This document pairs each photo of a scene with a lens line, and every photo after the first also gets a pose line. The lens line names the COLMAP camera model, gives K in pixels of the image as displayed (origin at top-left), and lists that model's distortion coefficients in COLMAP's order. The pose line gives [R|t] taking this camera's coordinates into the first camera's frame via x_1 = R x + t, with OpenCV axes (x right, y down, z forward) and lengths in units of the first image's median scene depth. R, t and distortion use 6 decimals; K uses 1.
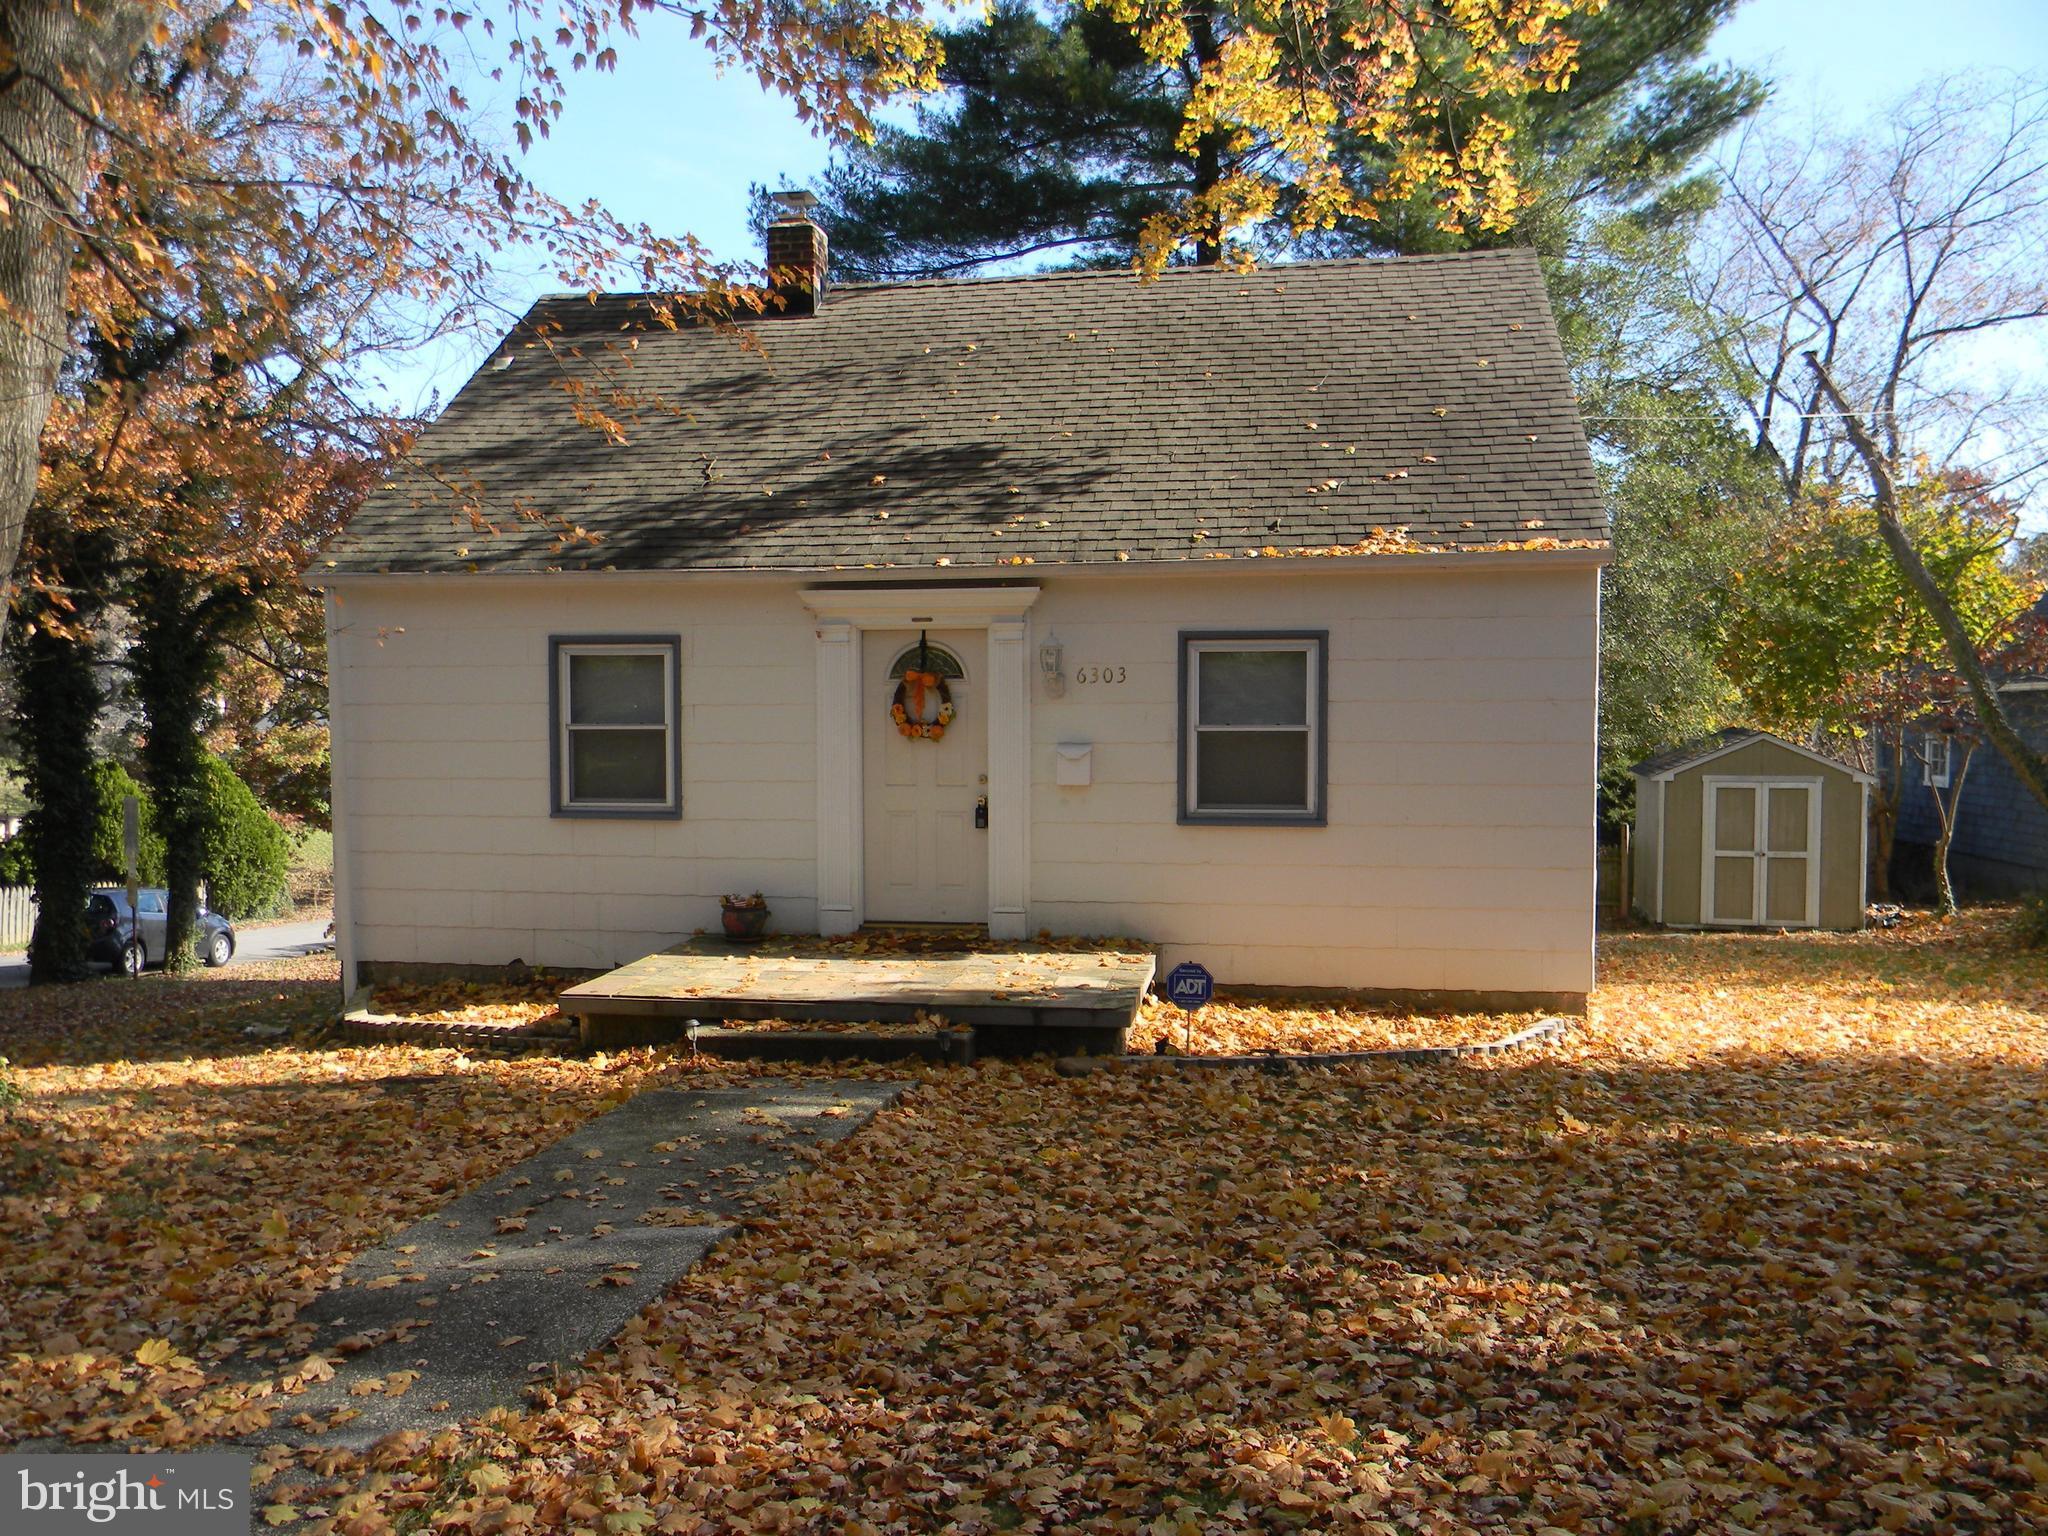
lens RADIAL K [[1630.5, 0, 1022.9], [0, 1630.5, 767.2], [0, 0, 1]] dist [-0.006094, -0.007641]
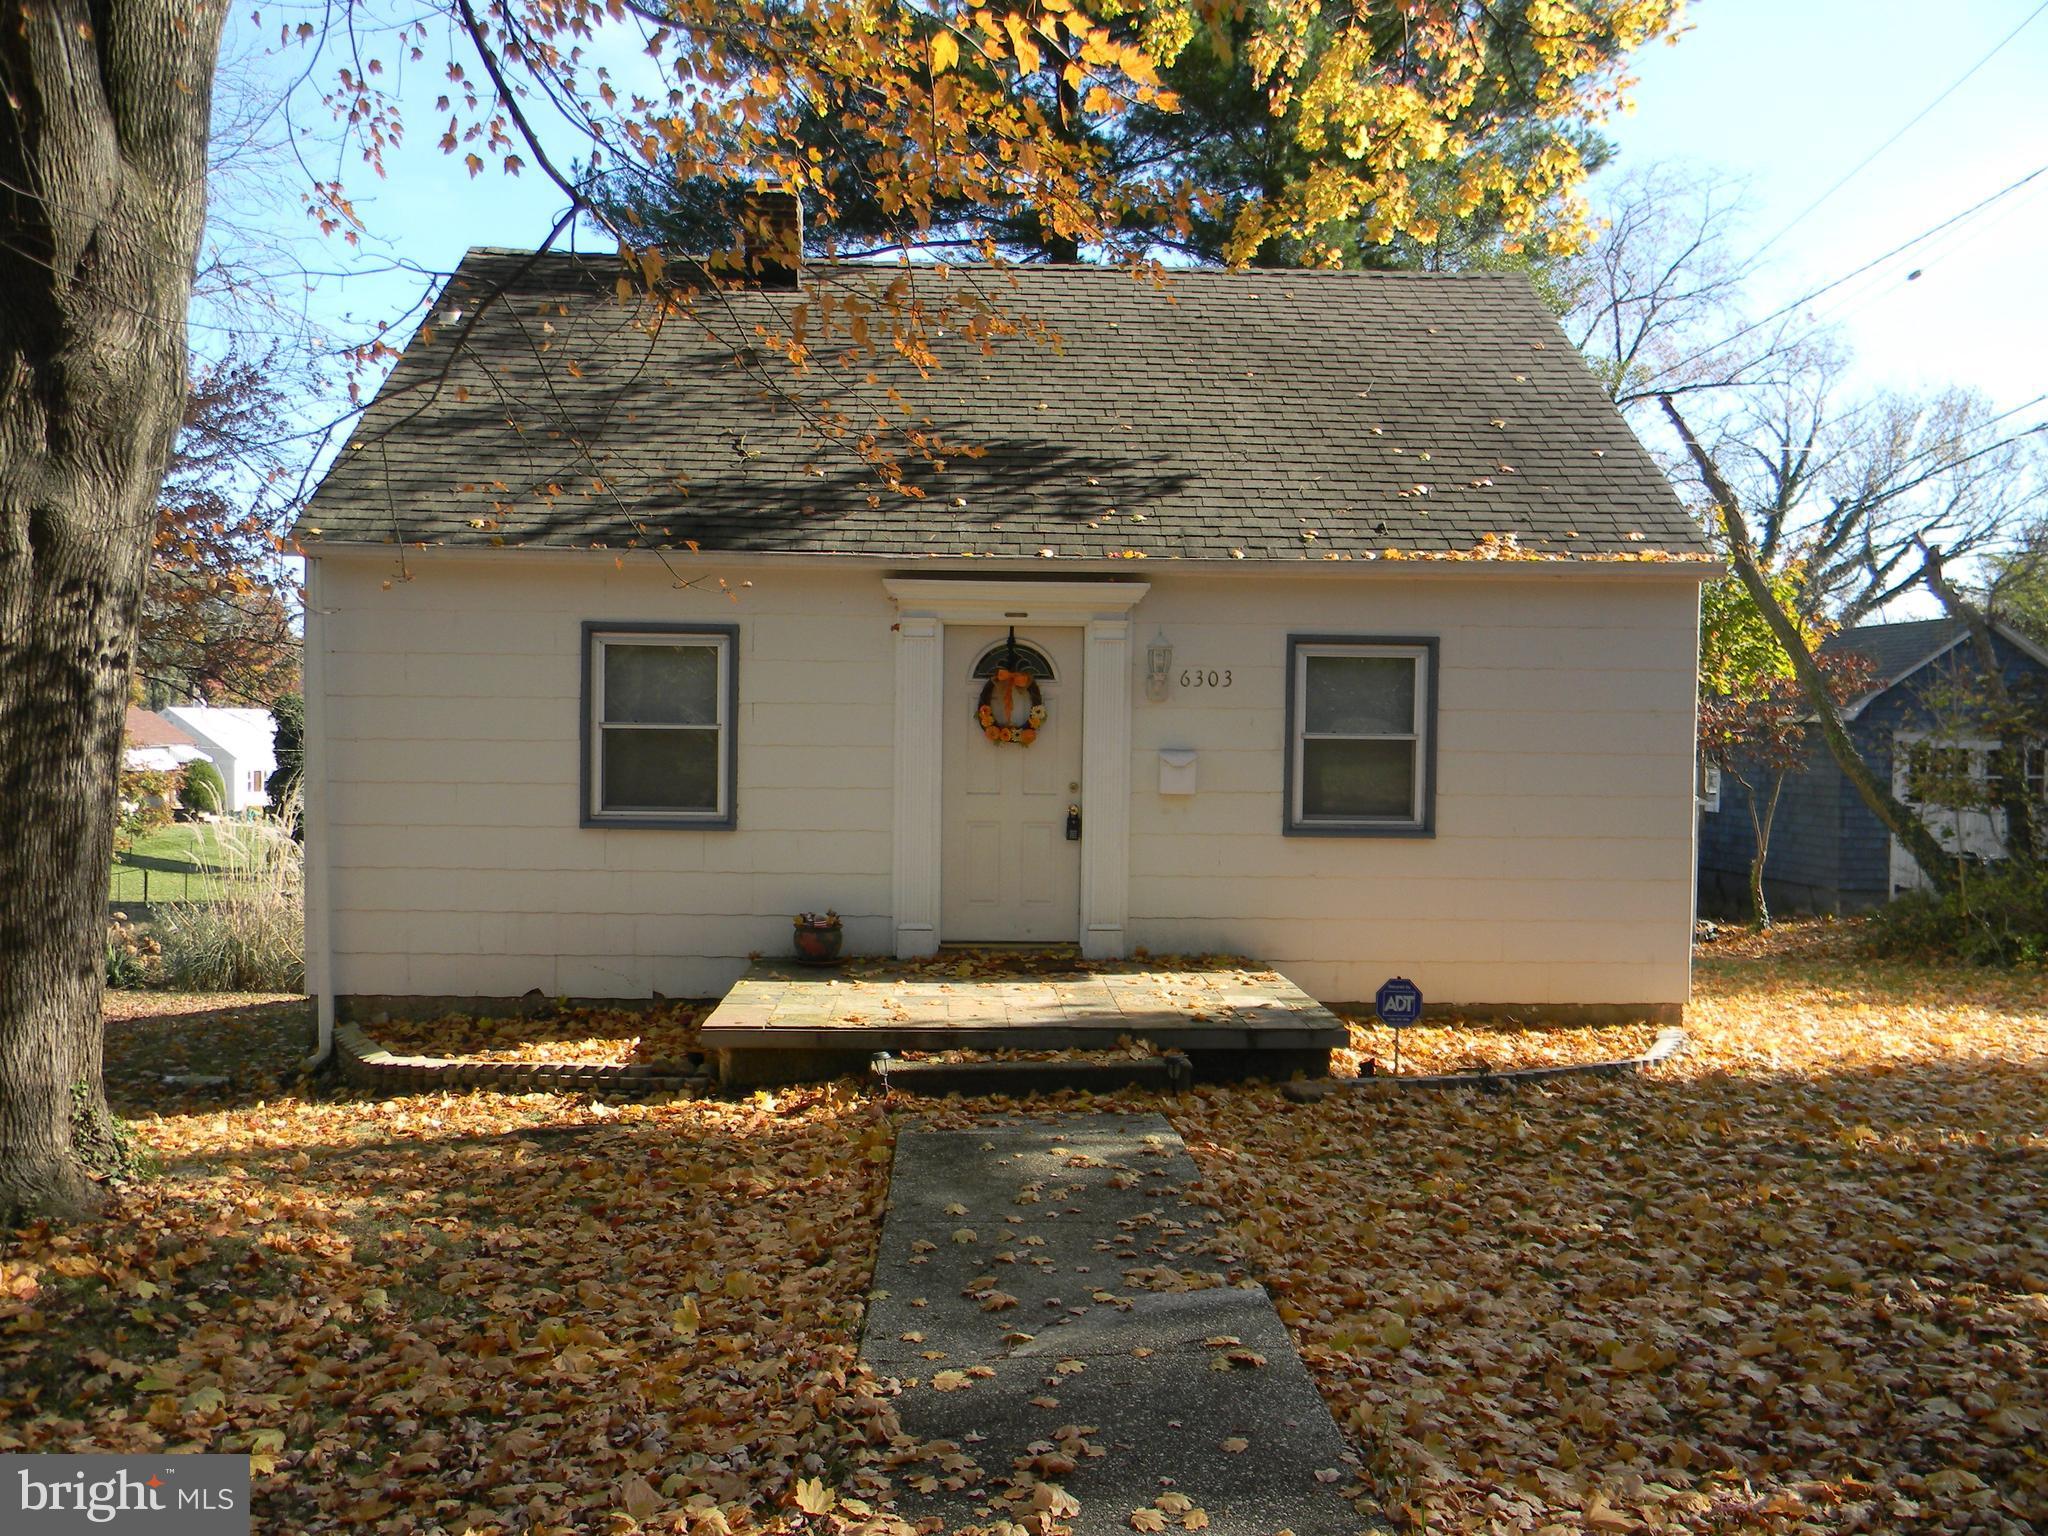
lens RADIAL K [[1630.5, 0, 1026.5], [0, 1630.5, 764.8], [0, 0, 1]] dist [-0.006094, -0.007641]
pose [[0.979124, 0.010624, 0.202988, -0.248283], [-0.006868, 0.999792, -0.019199, 0.012832], [-0.203150, 0.017404, 0.978993, 0.094115]]
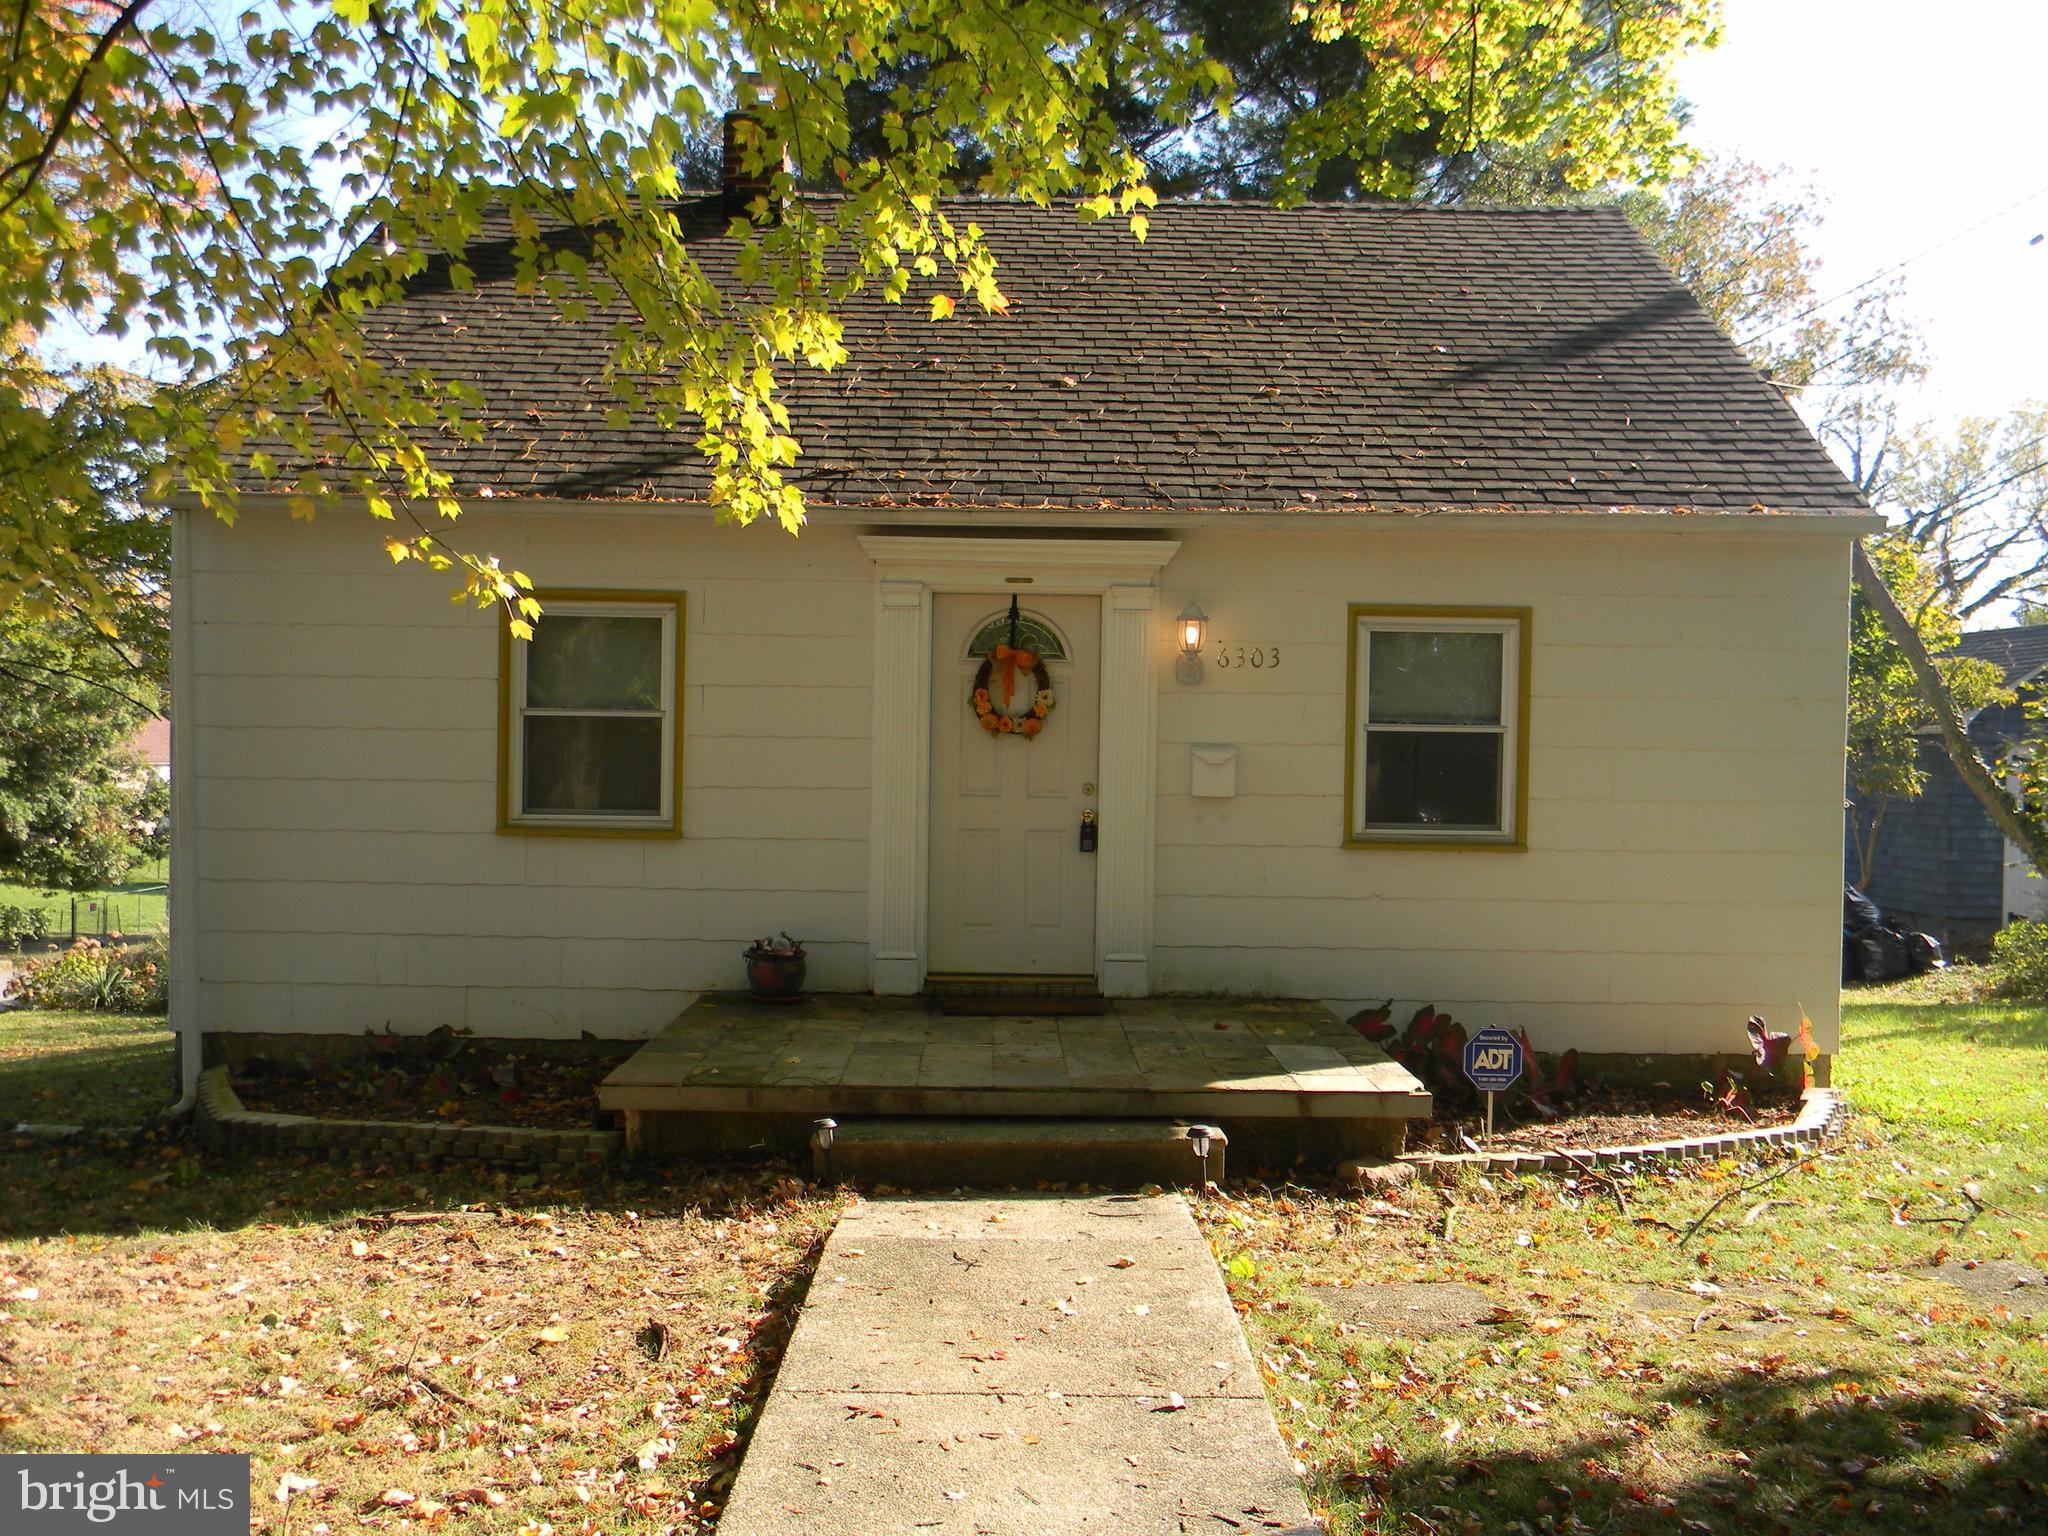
lens RADIAL K [[1630.5, 0, 1023.2], [0, 1630.5, 772.2], [0, 0, 1]] dist [-0.006094, -0.007641]
pose [[0.984636, 0.015870, 0.173899, -0.196068], [-0.010857, 0.999499, -0.029740, 0.023359], [-0.174284, 0.027395, 0.984314, 0.249684]]
